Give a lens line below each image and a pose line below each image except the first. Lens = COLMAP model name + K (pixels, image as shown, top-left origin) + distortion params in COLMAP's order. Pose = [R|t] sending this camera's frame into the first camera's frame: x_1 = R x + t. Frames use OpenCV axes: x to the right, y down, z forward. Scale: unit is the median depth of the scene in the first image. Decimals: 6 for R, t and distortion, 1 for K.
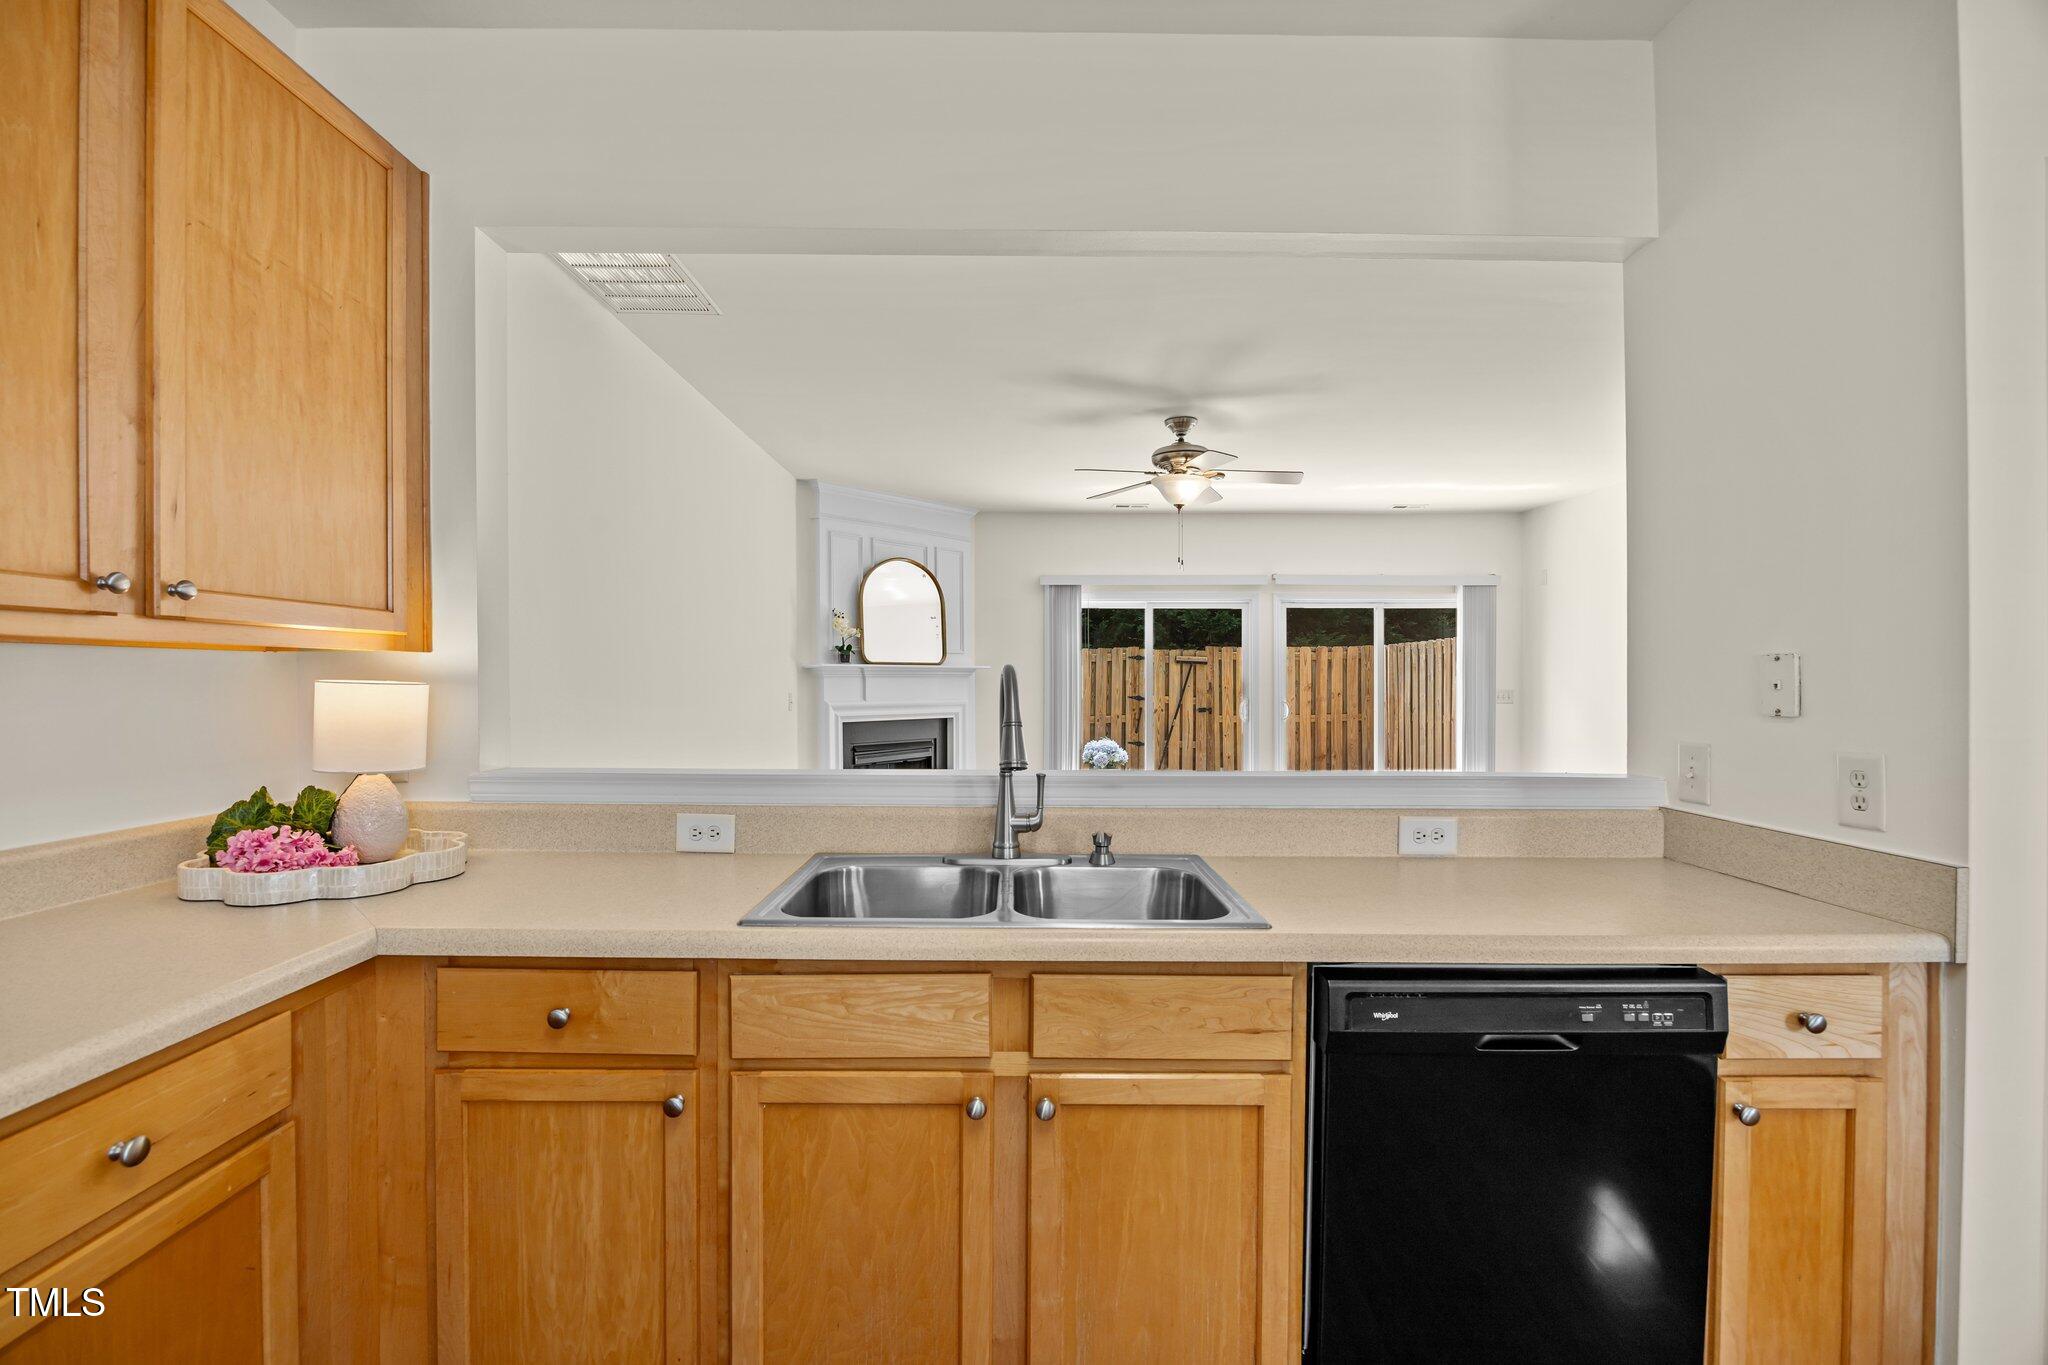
lens RADIAL K [[893.5, 0, 1024.0], [0, 893.5, 682.5], [0, 0, 1]] dist [-0.011532, -0.000366]
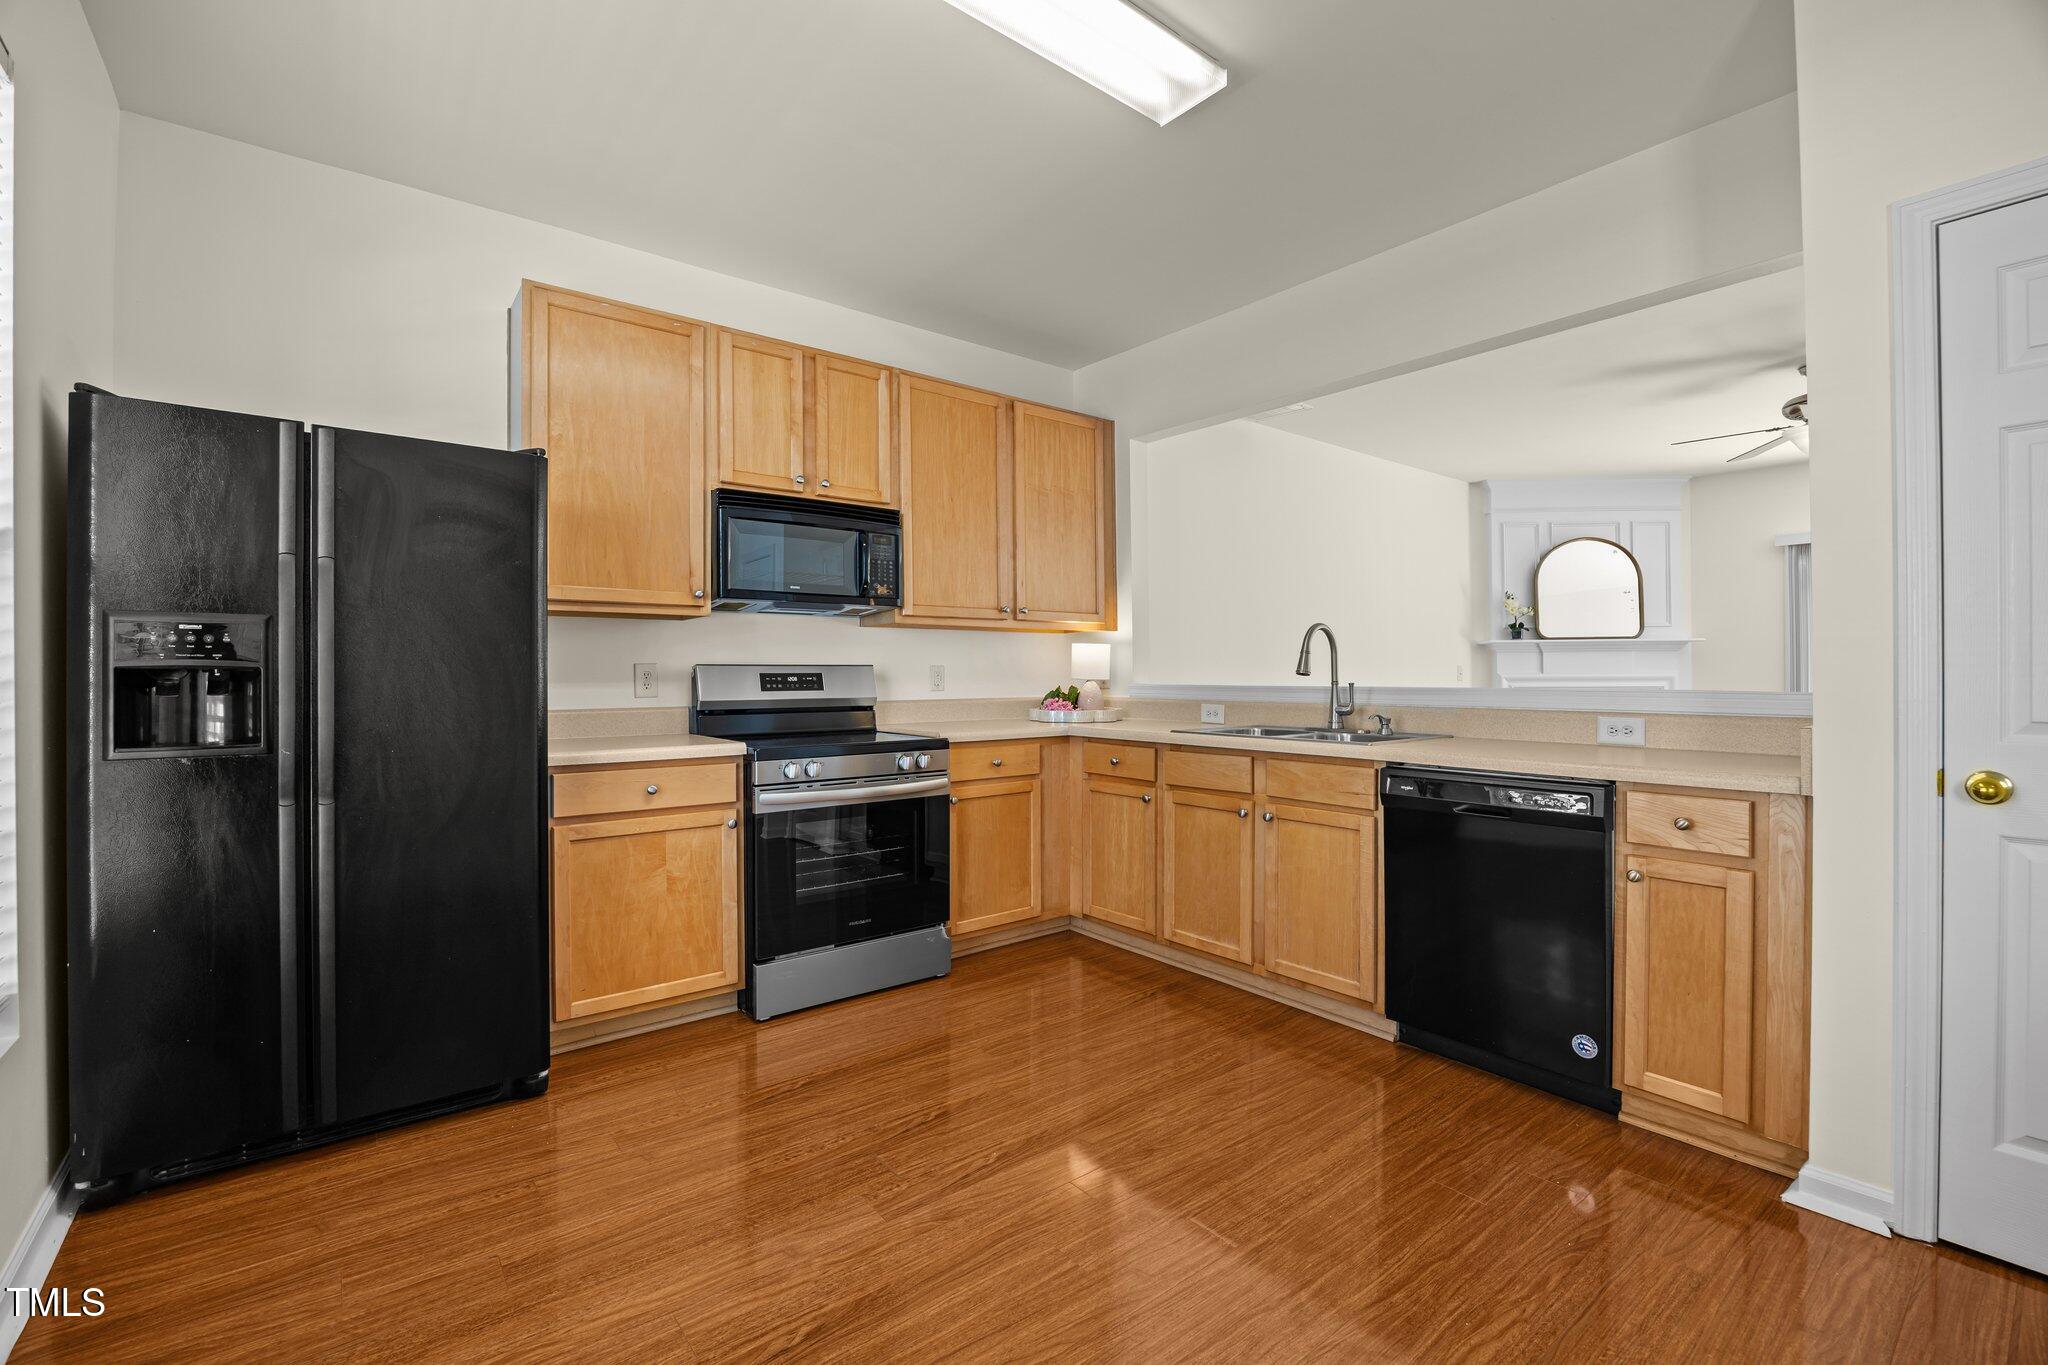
lens RADIAL K [[893.5, 0, 1024.0], [0, 893.5, 682.5], [0, 0, 1]] dist [-0.011532, -0.000366]
pose [[0.626051, 0.000533, -0.779782, 1.068685], [0.004247, 0.999983, 0.004093, 0.096104], [0.779771, -0.005874, 0.626038, -0.680712]]
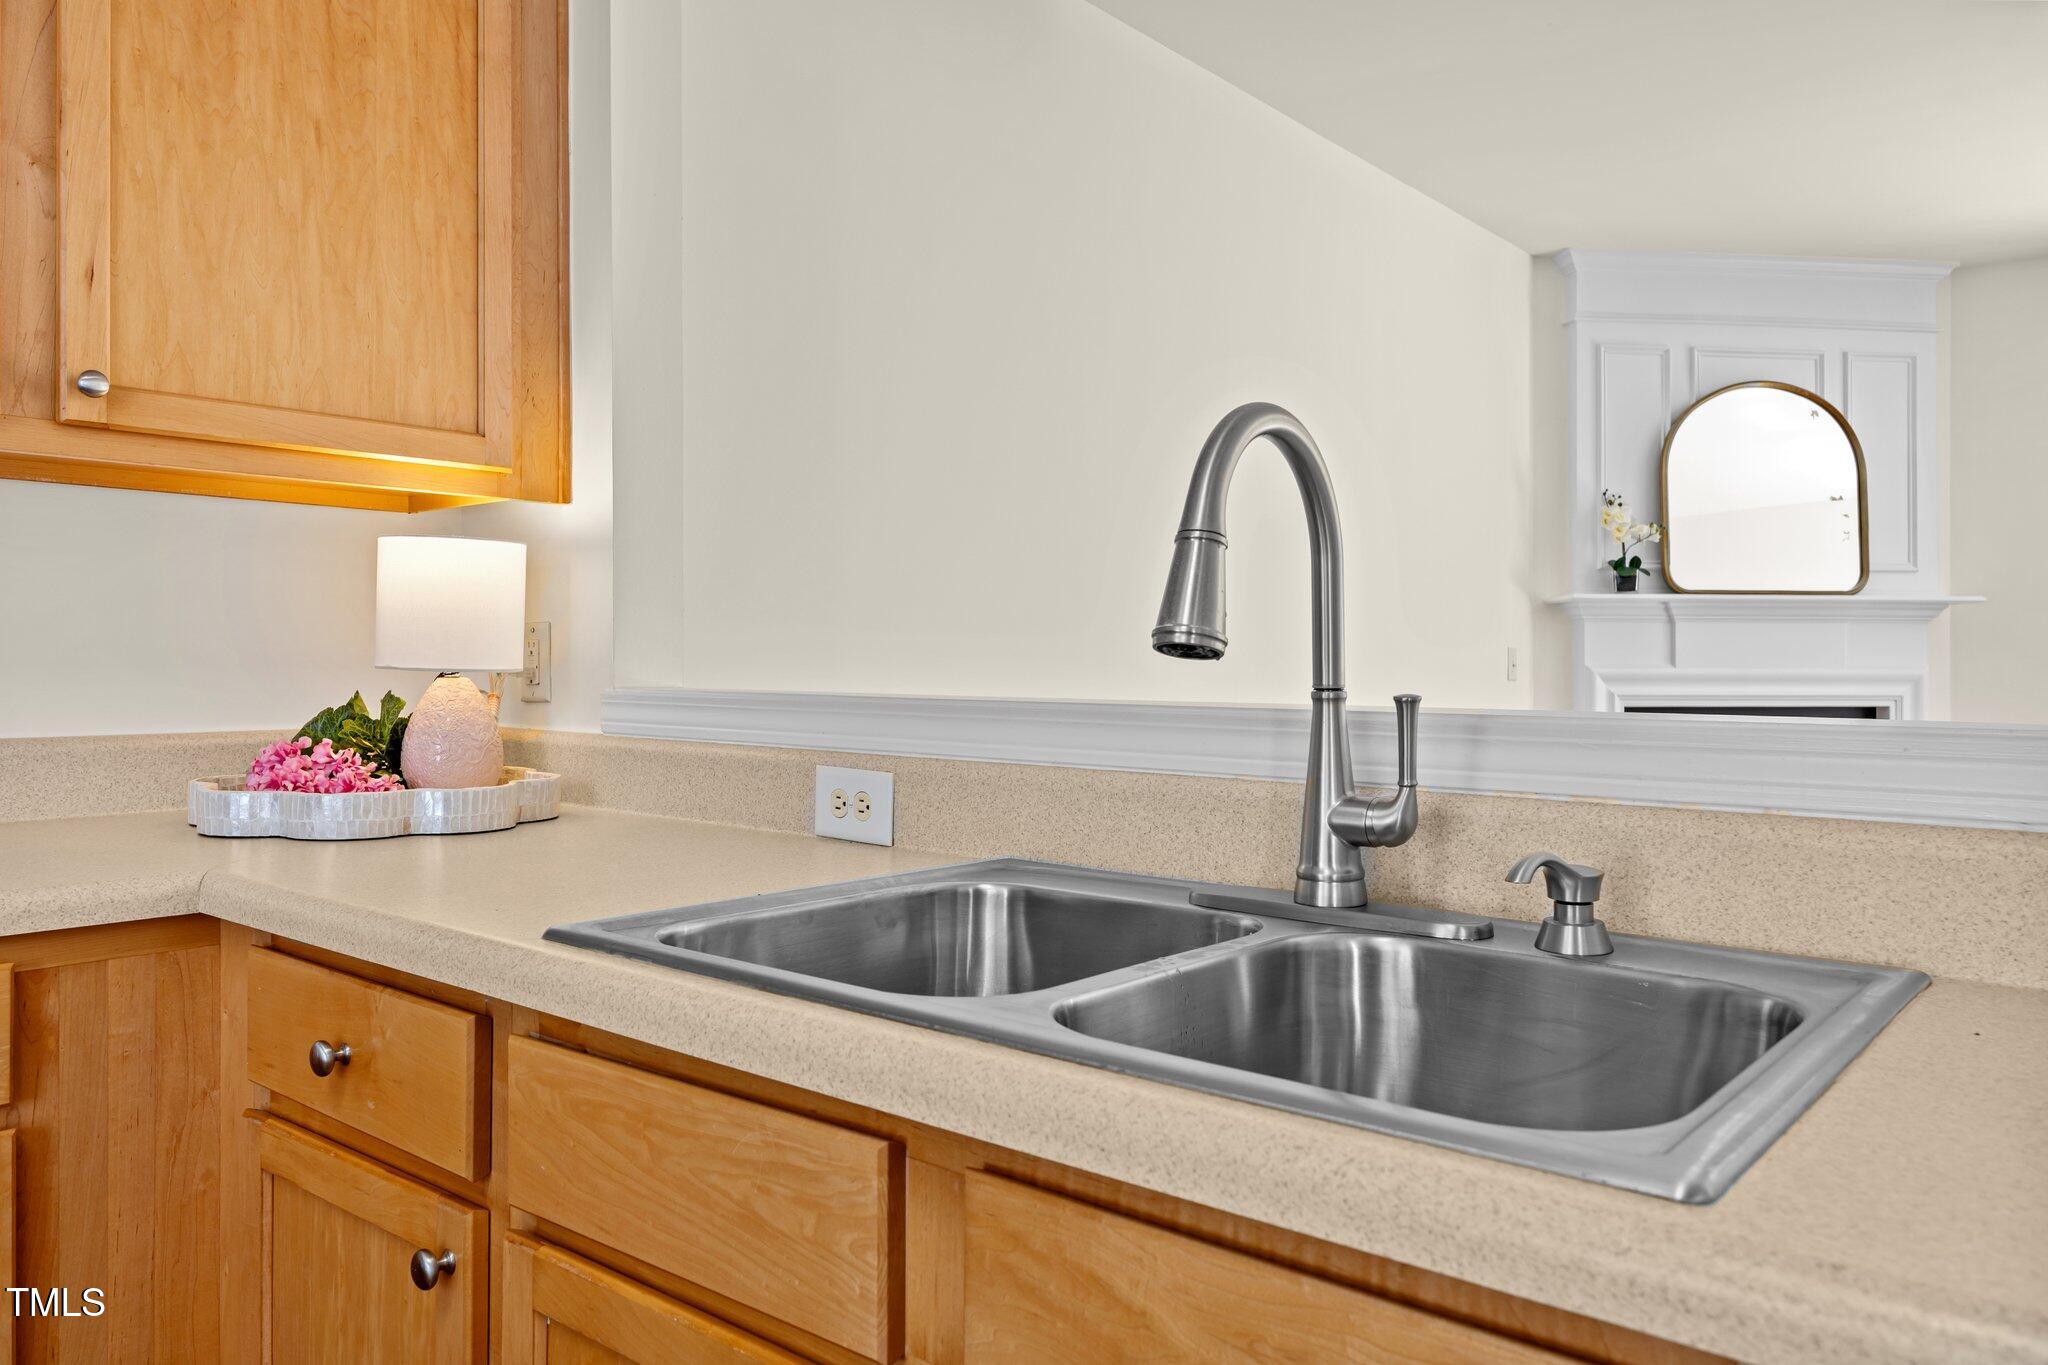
lens RADIAL K [[1466.4, 0, 1015.8], [0, 1466.4, 674.0], [0, 0, 1]] dist [-0.004742, 0.004012]
pose [[0.761140, 0.004704, -0.648571, 0.316477], [-0.004375, 0.999988, 0.002118, 0.097822], [0.648573, 0.001225, 0.761151, 0.436850]]
